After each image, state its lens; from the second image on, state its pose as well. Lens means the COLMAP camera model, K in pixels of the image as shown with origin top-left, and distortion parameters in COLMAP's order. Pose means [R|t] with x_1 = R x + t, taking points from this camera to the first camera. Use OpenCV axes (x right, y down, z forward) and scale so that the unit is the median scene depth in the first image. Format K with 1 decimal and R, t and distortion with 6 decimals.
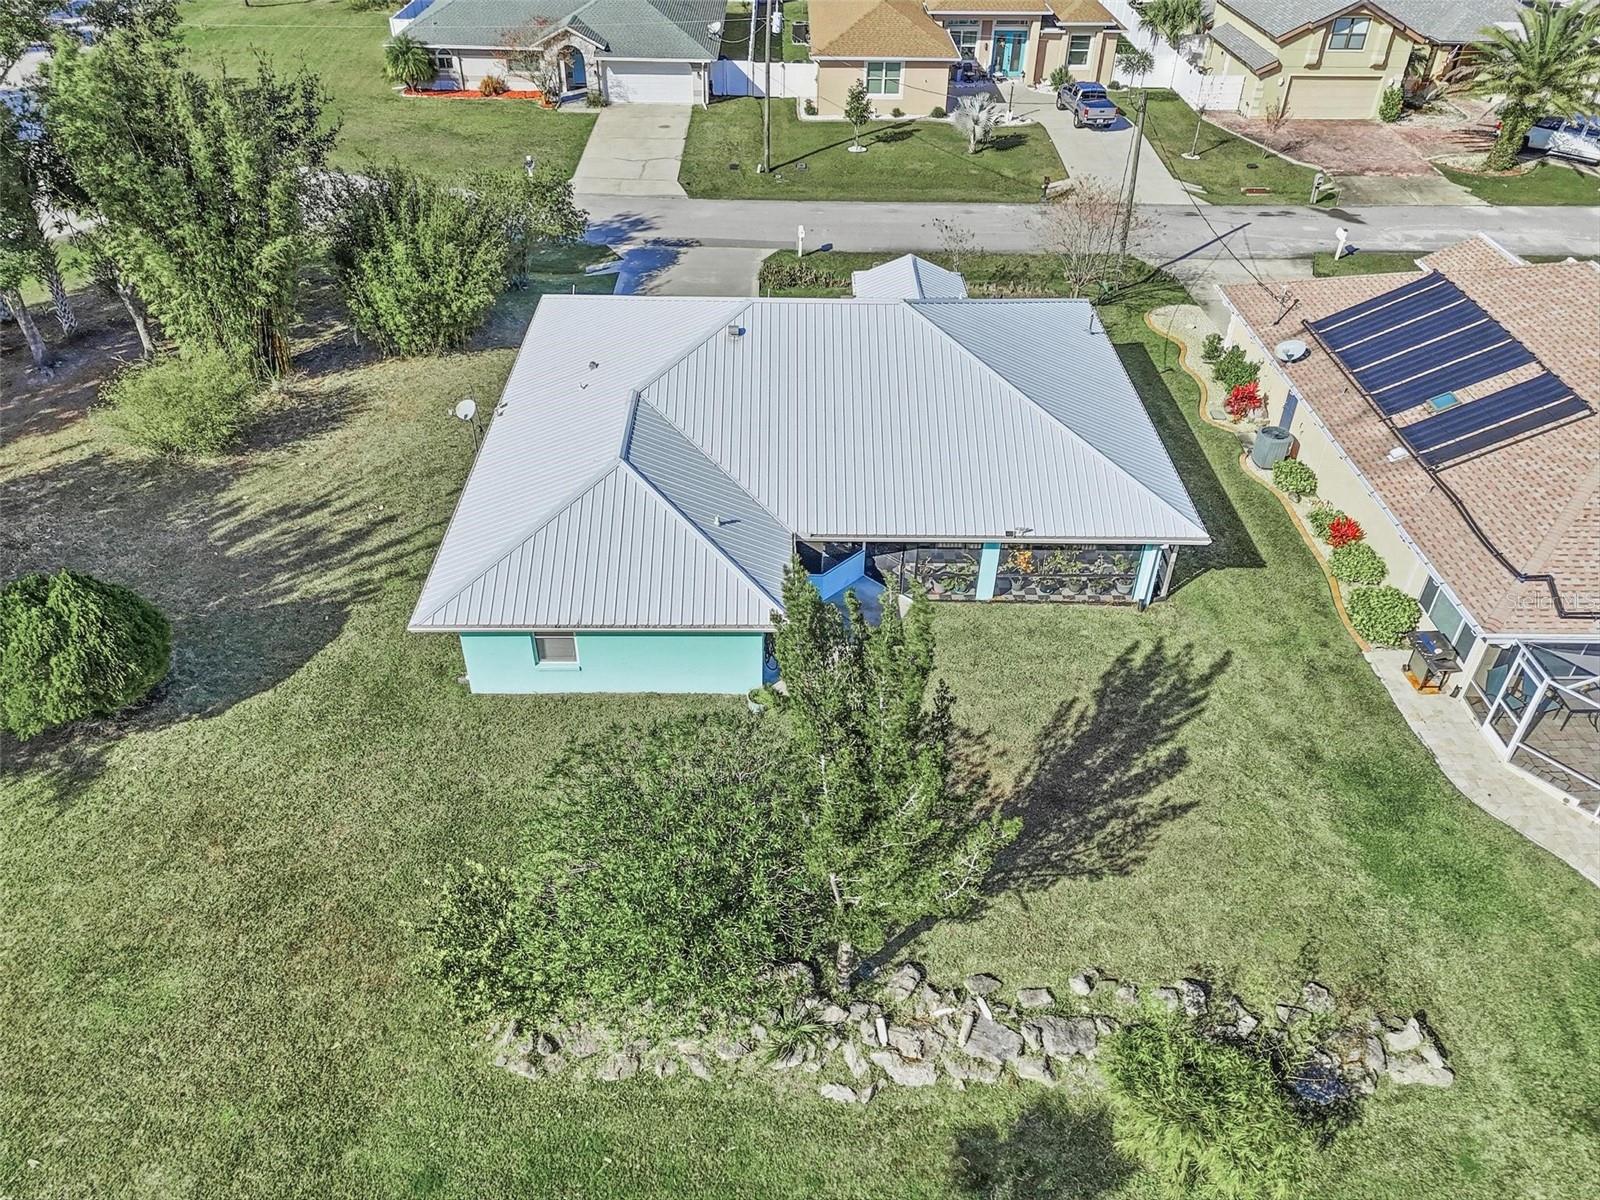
lens RADIAL K [[1180.6, 0, 798.7], [0, 1180.6, 605.6], [0, 0, 1]] dist [0.073654, -0.069580]
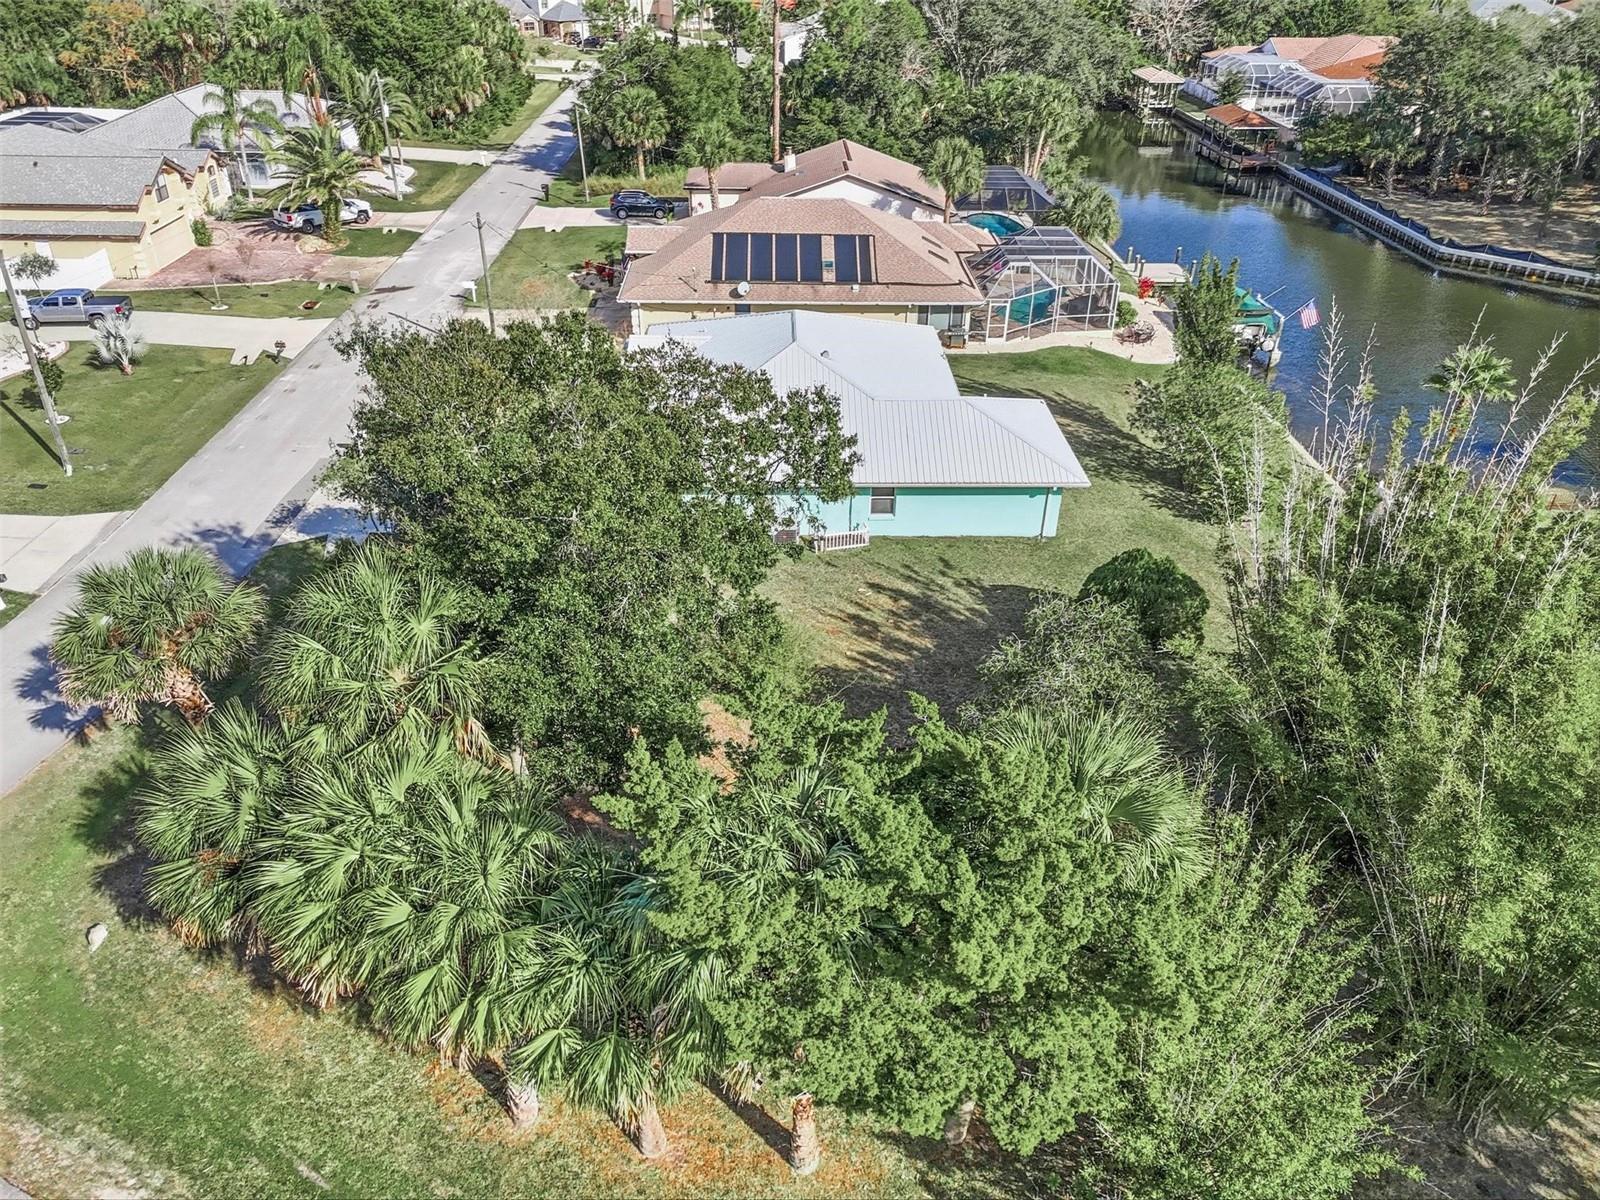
lens RADIAL K [[1164.6, 0, 800.0], [0, 1164.6, 600.0], [0, 0, 1]] dist [0.066308, -0.060216]
pose [[-0.014721, -0.527932, 0.849159, -0.719585], [0.589072, 0.681645, 0.433999, -0.331908], [-0.807947, 0.506605, 0.300955, 0.354884]]
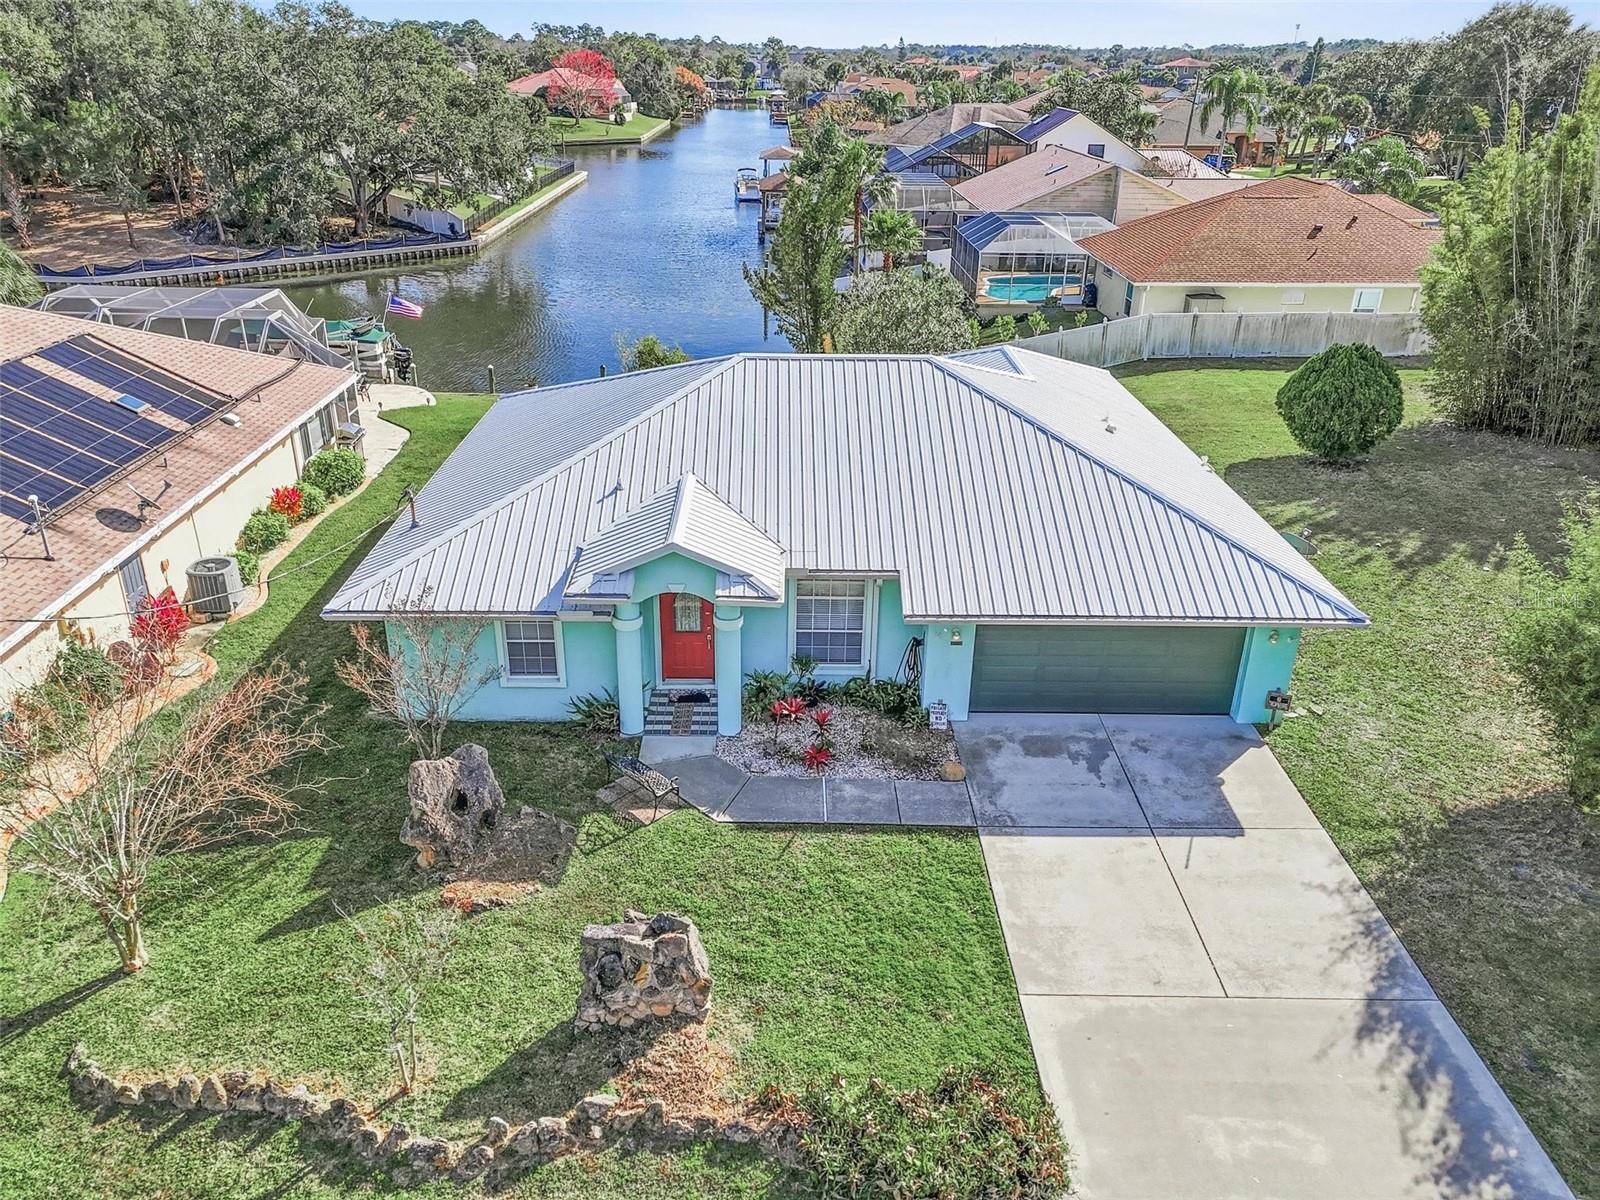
lens RADIAL K [[1173.2, 0, 800.0], [0, 1173.2, 600.0], [0, 0, 1]] dist [0.070963, -0.060932]
pose [[-0.999404, -0.026415, -0.022206, 0.028587], [-0.032072, 0.473431, 0.880247, -0.438918], [-0.012739, 0.880435, -0.473996, 0.754452]]
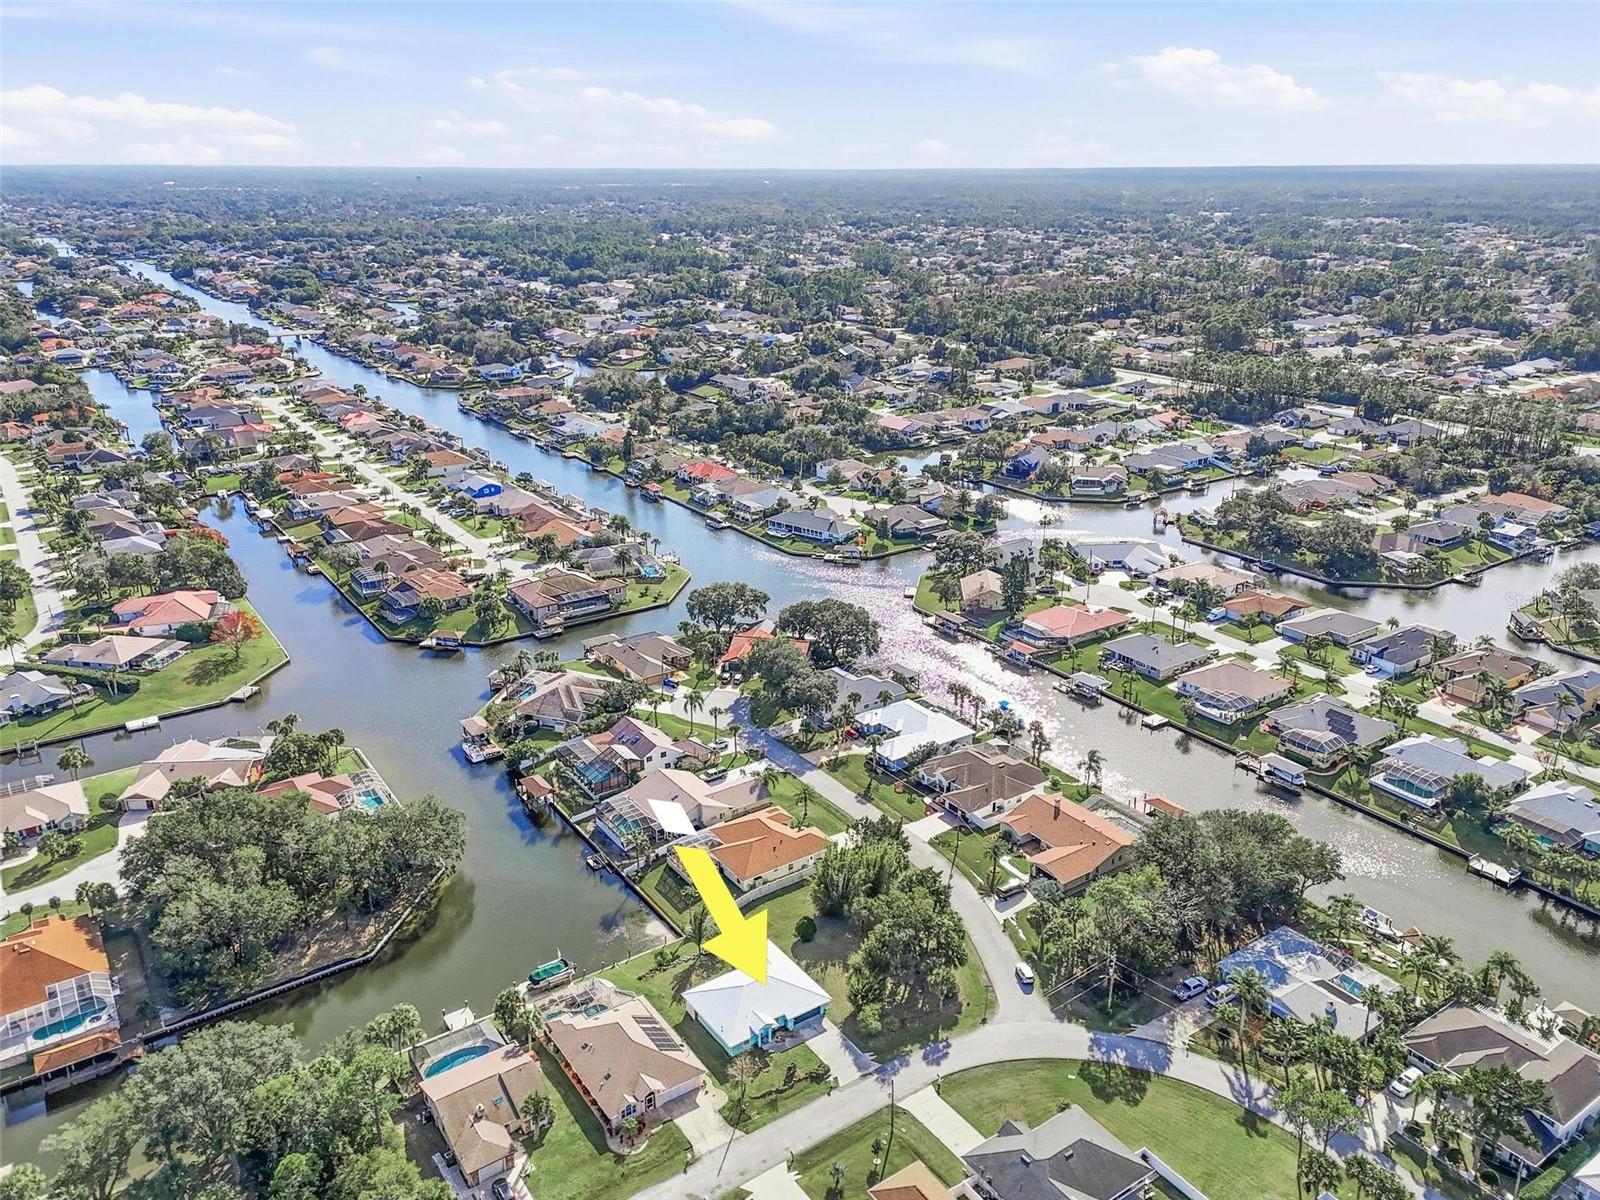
lens RADIAL K [[1180.6, 0, 798.7], [0, 1180.6, 605.6], [0, 0, 1]] dist [0.073654, -0.069580]
pose [[-0.827328, 0.181351, -0.531639, 1.241073], [-0.346626, 0.579939, 0.737239, -2.705527], [0.442018, 0.794218, -0.416938, 0.997954]]
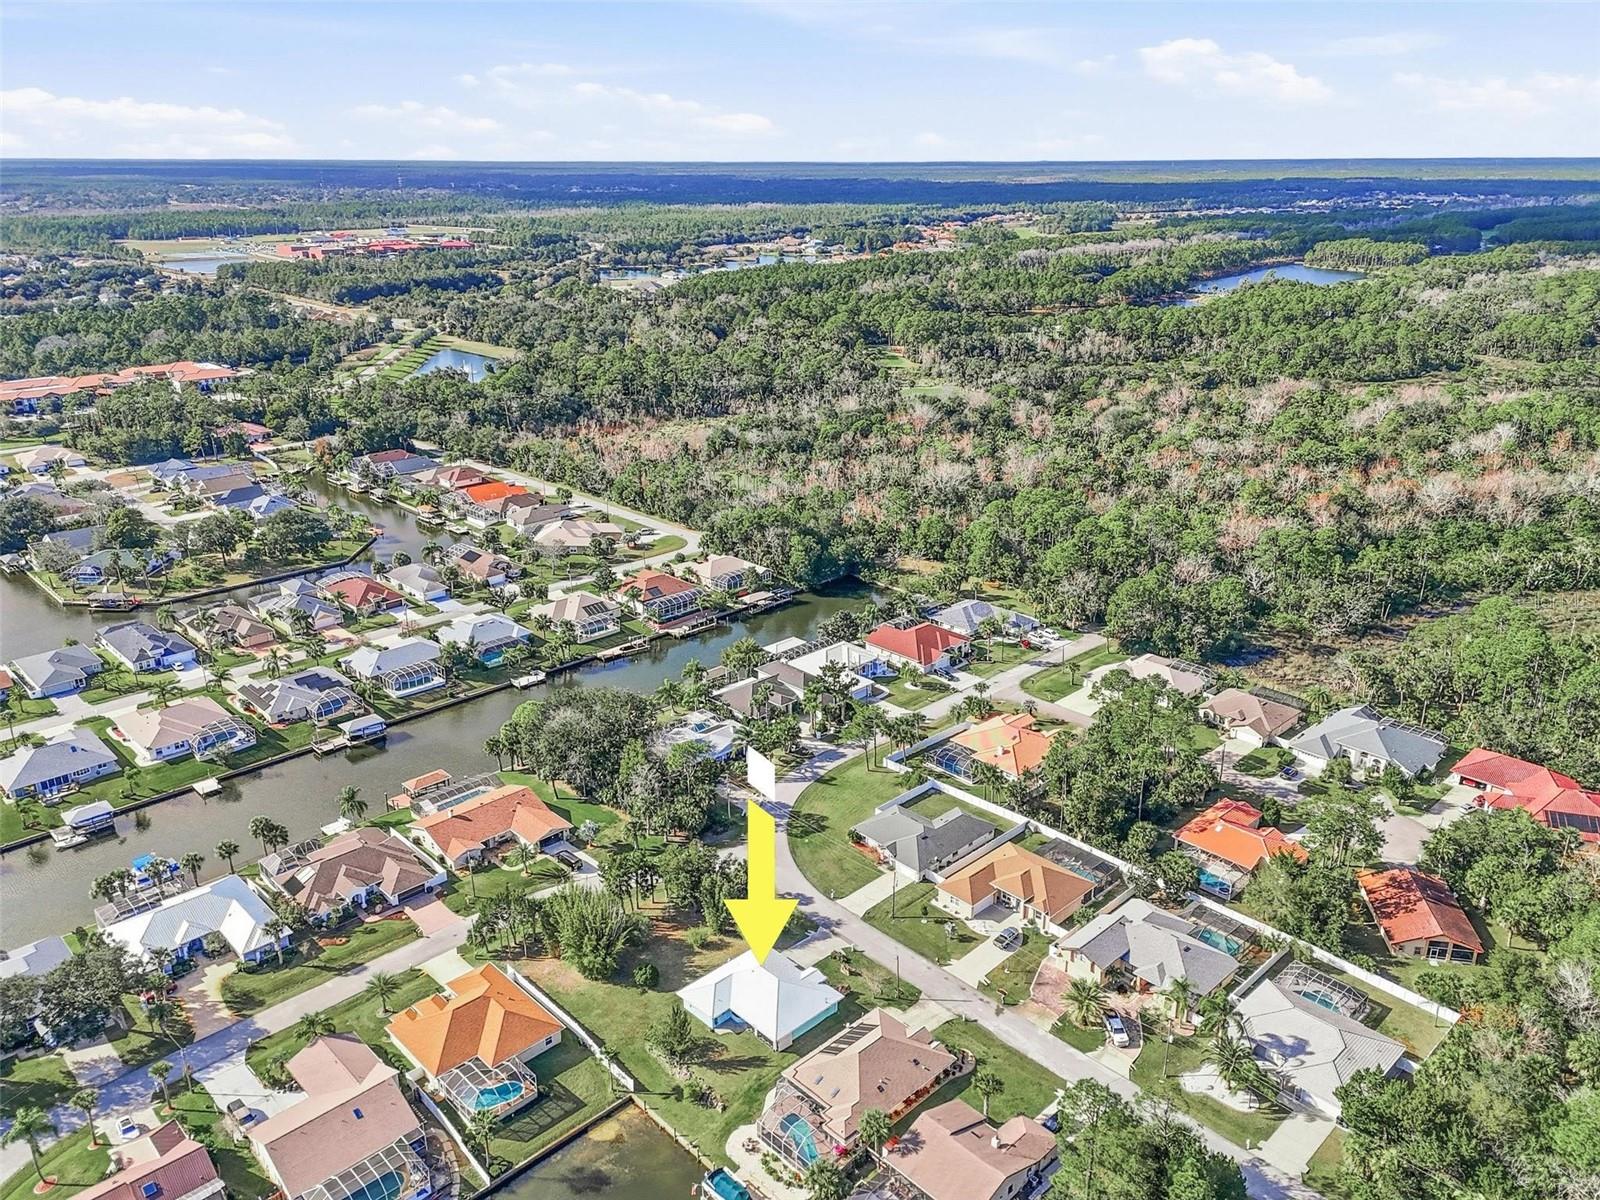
lens RADIAL K [[1202.2, 0, 800.1], [0, 1202.2, 585.3], [0, 0, 1]] dist [0.075131, -0.070130]
pose [[0.690047, 0.226179, -0.687516, 1.795099], [-0.425986, 0.894877, -0.133158, -0.587963], [0.585124, 0.384757, 0.713857, -1.829323]]
